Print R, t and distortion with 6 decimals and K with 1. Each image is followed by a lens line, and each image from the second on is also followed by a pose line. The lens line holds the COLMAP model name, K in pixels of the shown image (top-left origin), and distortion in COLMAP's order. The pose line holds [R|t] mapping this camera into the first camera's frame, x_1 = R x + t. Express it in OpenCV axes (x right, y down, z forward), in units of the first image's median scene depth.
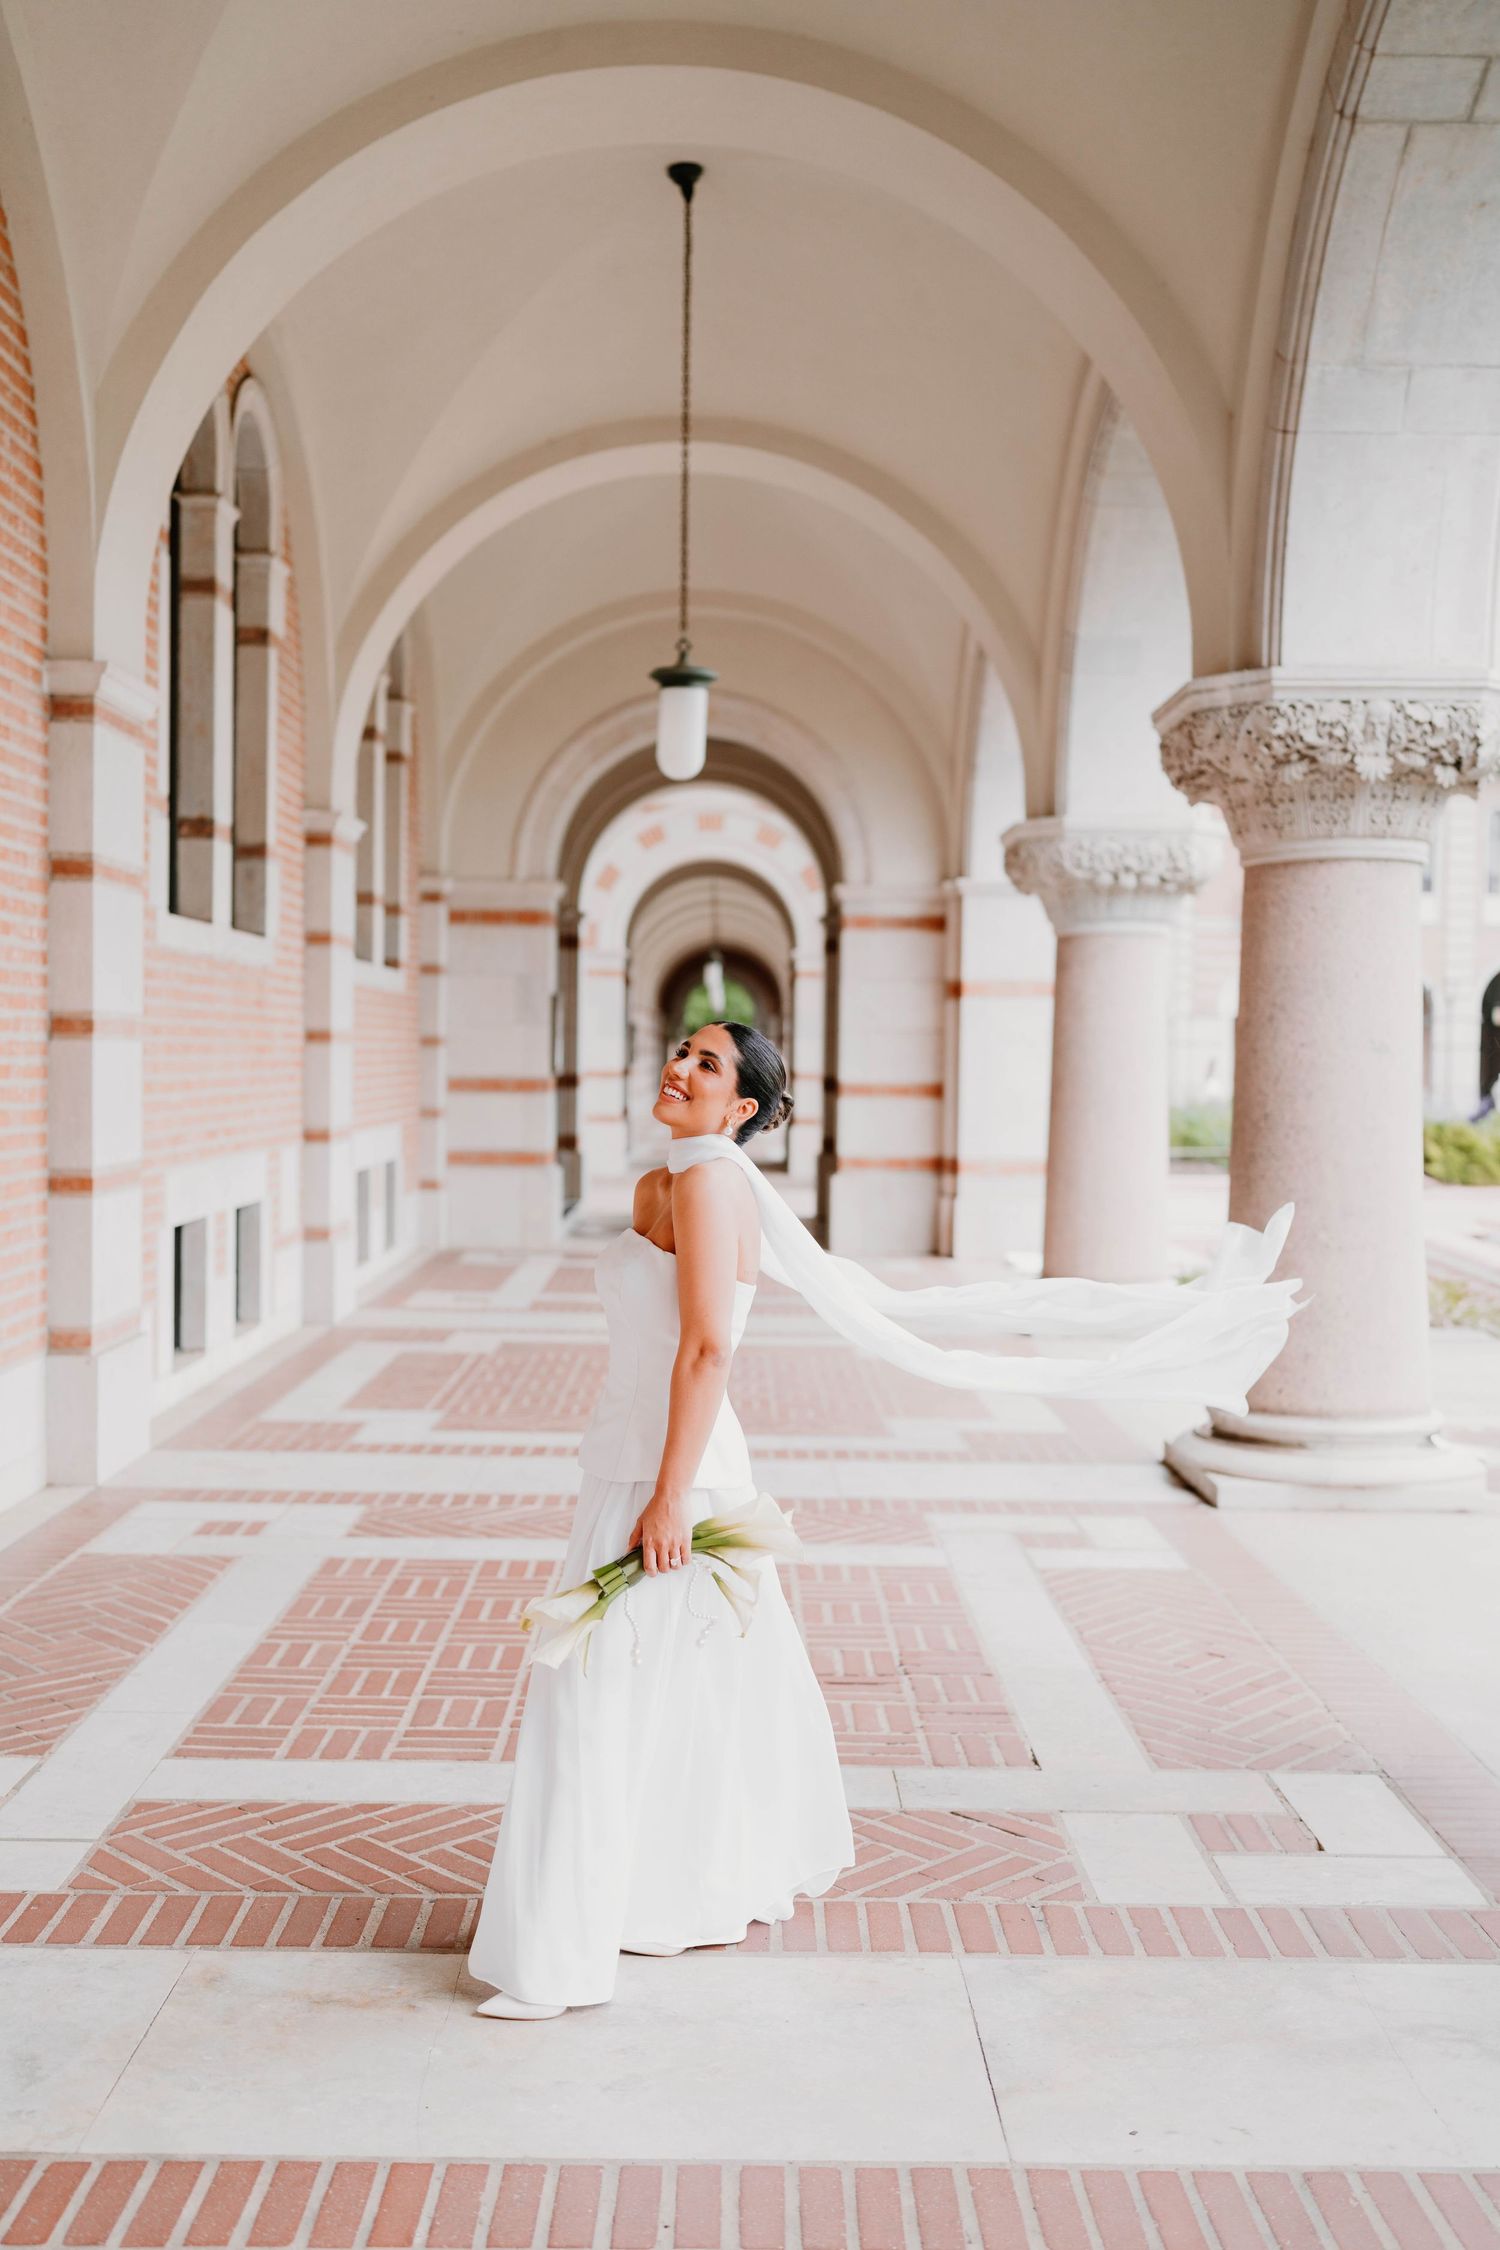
lens RADIAL K [[2092.5, 0, 750.0], [0, 2092.5, 1125.0], [0, 0, 1]] dist [0.006716, 0.023281]
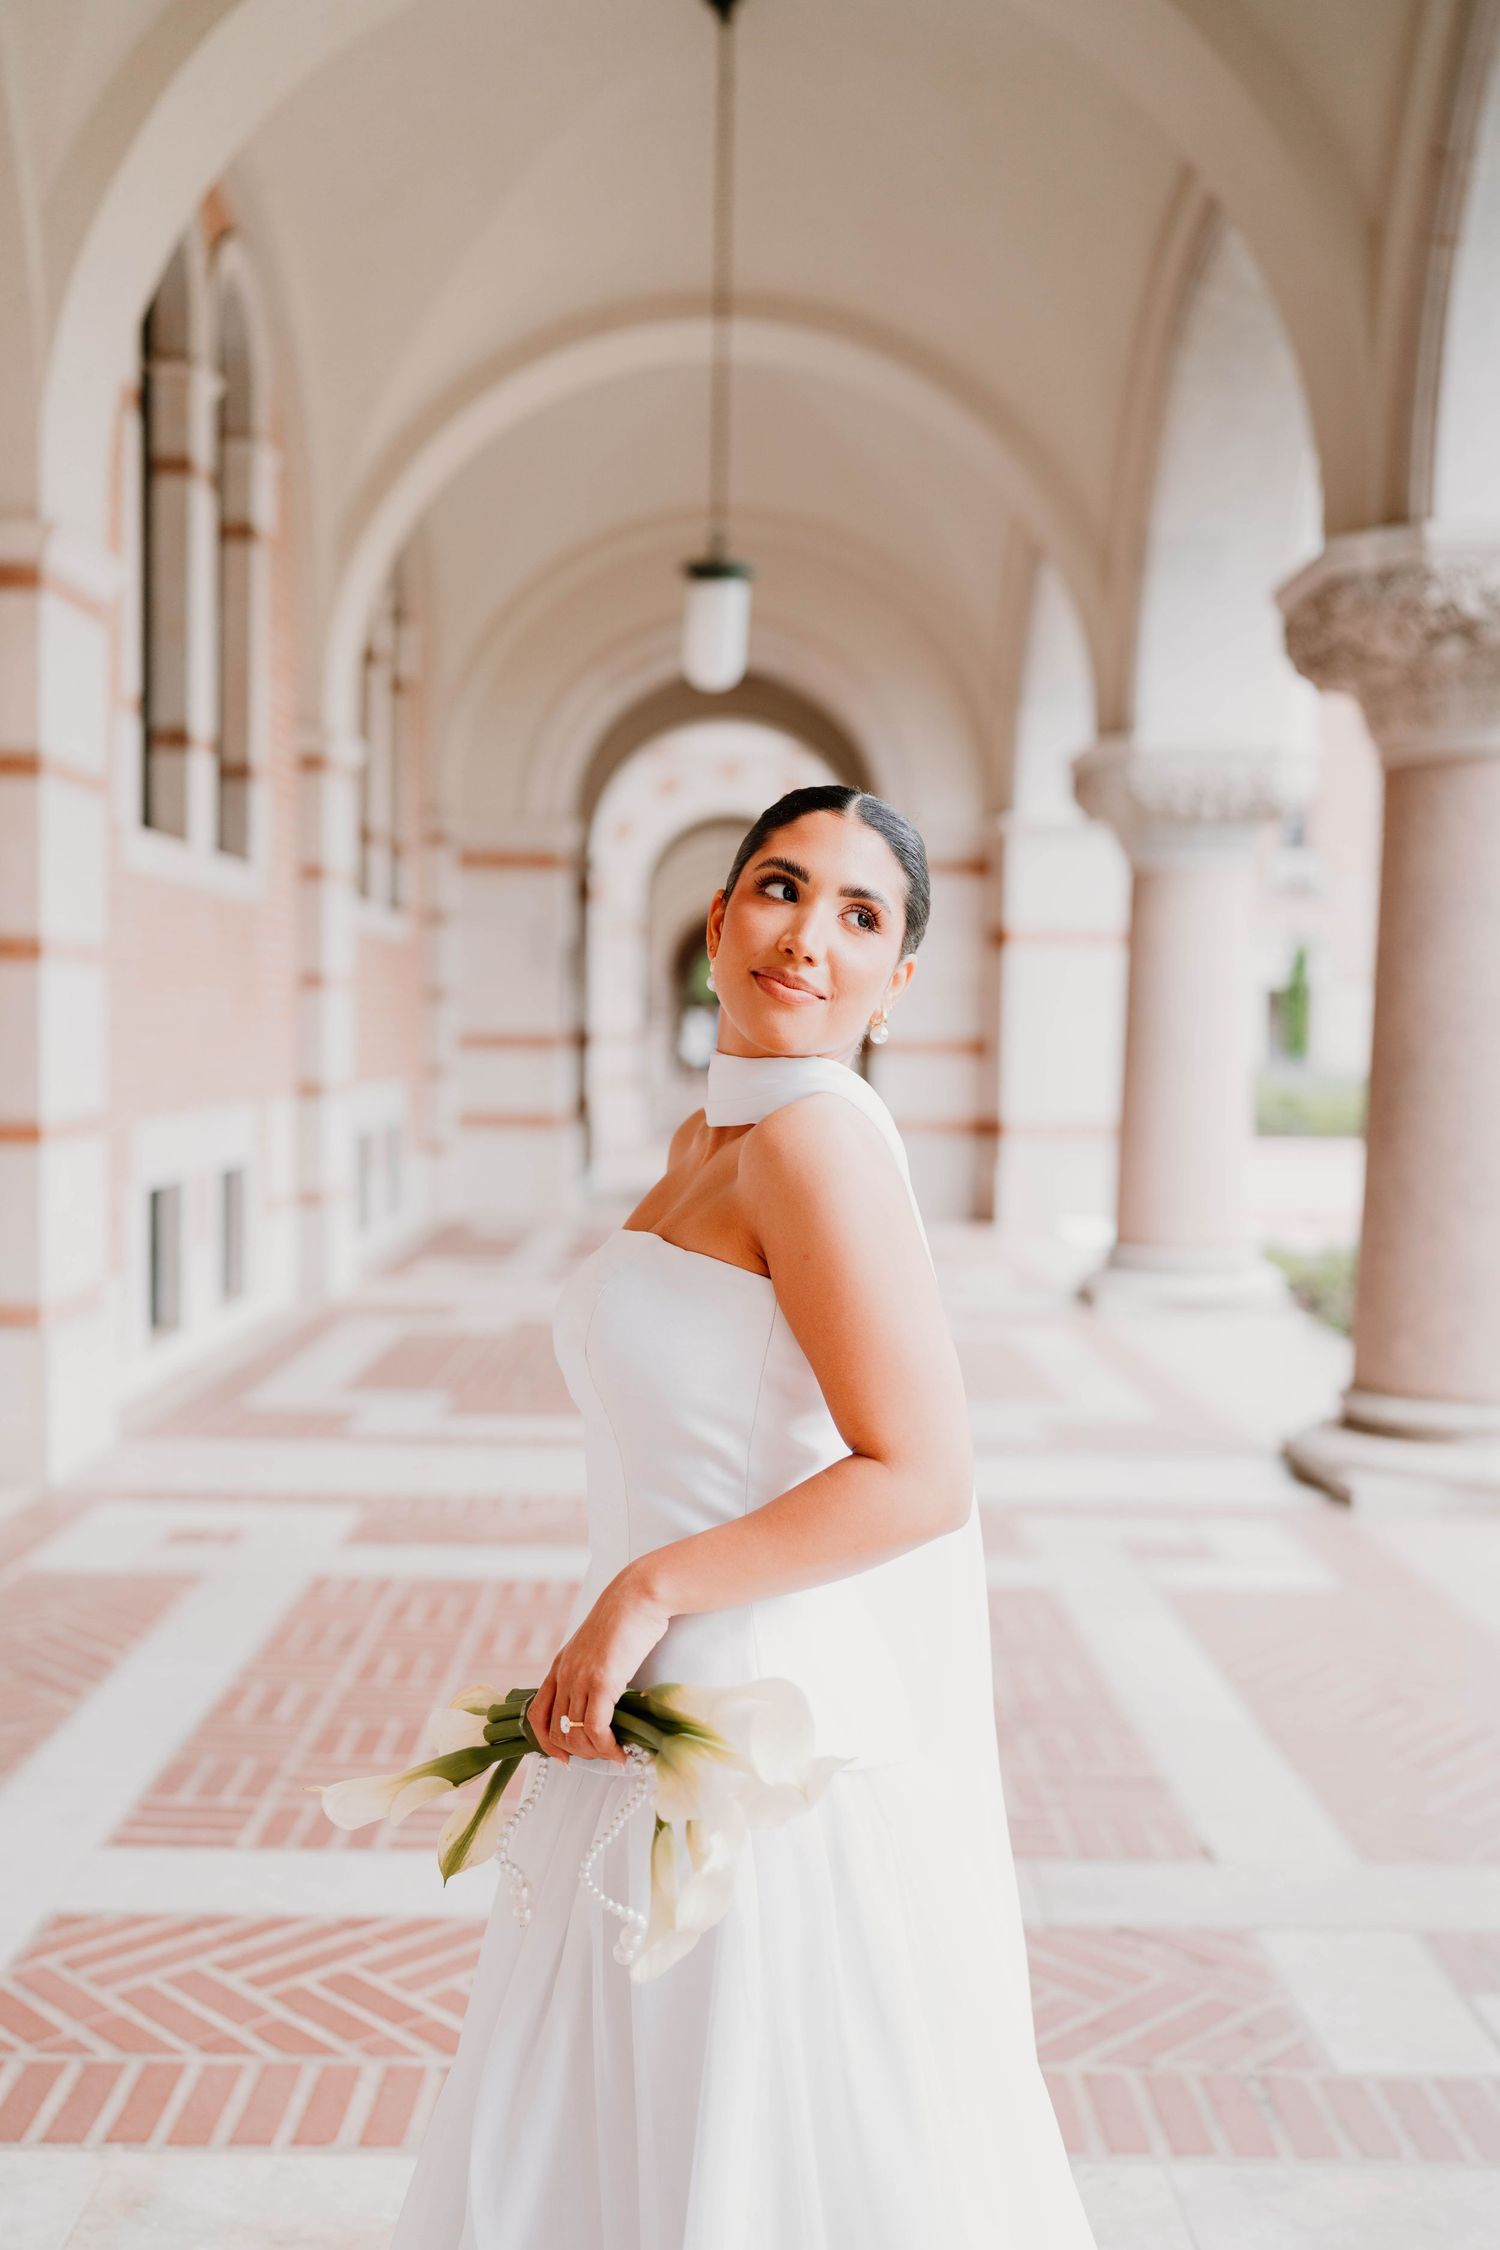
lens RADIAL K [[2118.4, 0, 750.0], [0, 2118.4, 1125.0], [0, 0, 1]] dist [-0.008297, 0.005573]
pose [[0.999989, -0.000312, -0.004682, -0.019413], [0.000371, 0.999921, 0.012541, 0.013388], [0.004677, -0.012542, 0.999910, 0.130031]]
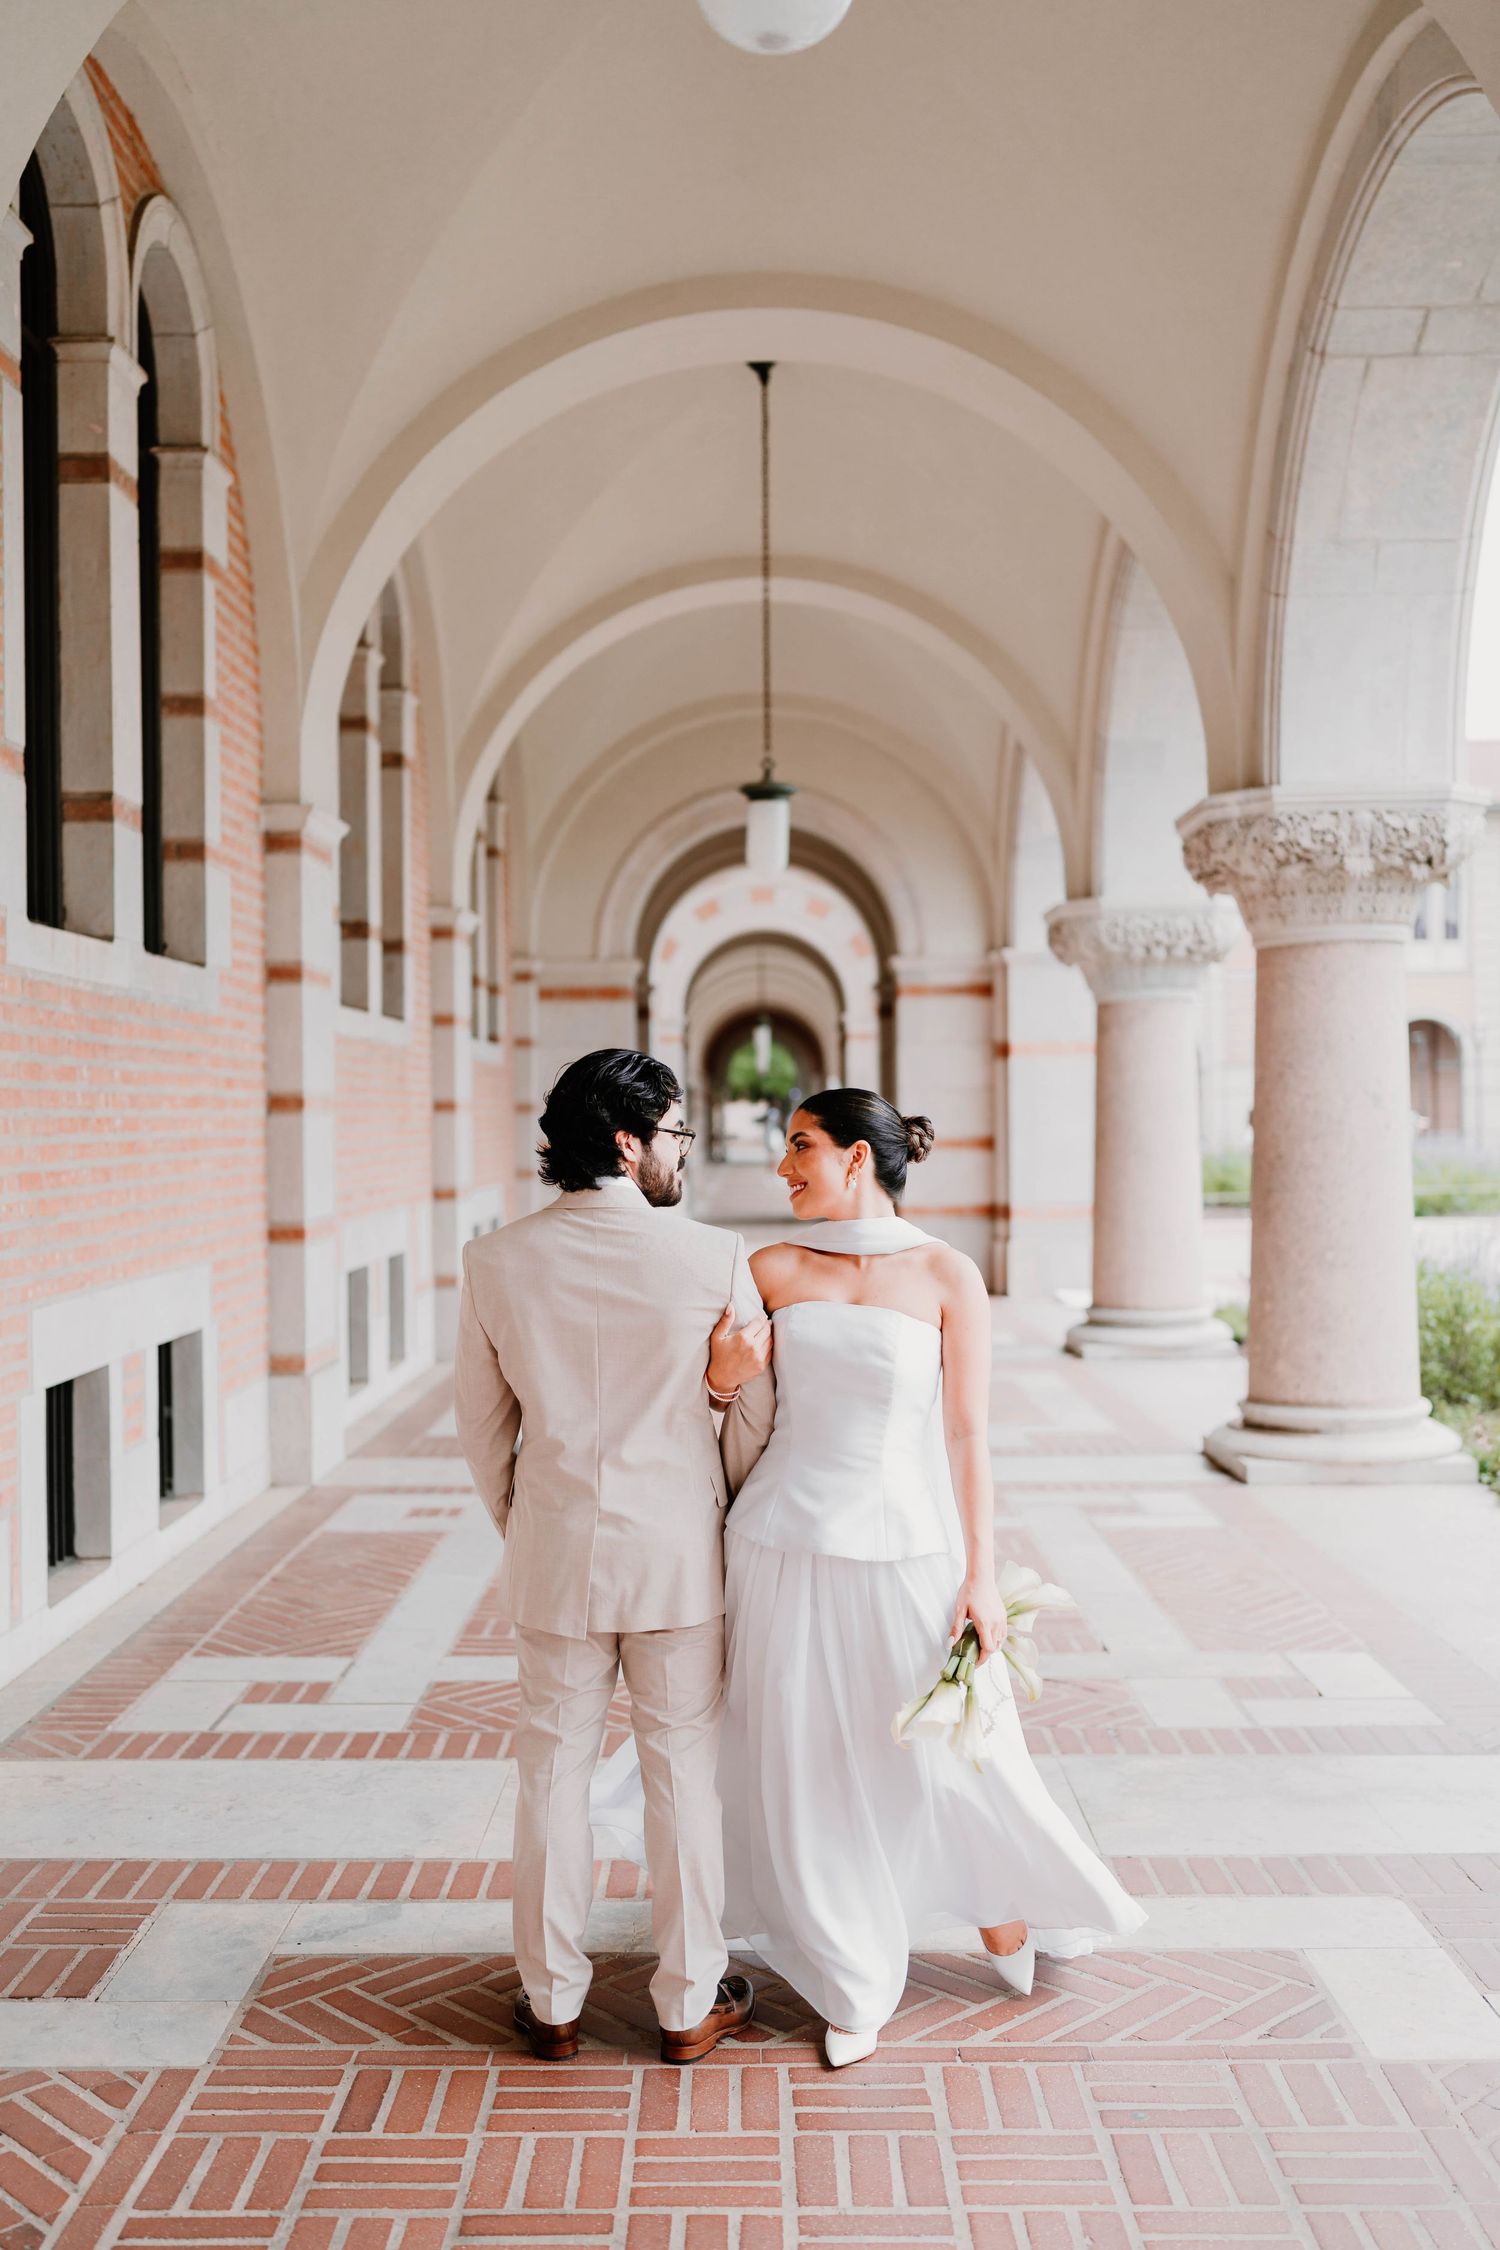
lens RADIAL K [[2092.5, 0, 750.0], [0, 2092.5, 1125.0], [0, 0, 1]] dist [0.006716, 0.023281]
pose [[0.999609, -0.022165, -0.017049, -0.034602], [0.021678, 0.999366, -0.028258, 0.005008], [0.017665, 0.027878, 0.999455, -0.198270]]
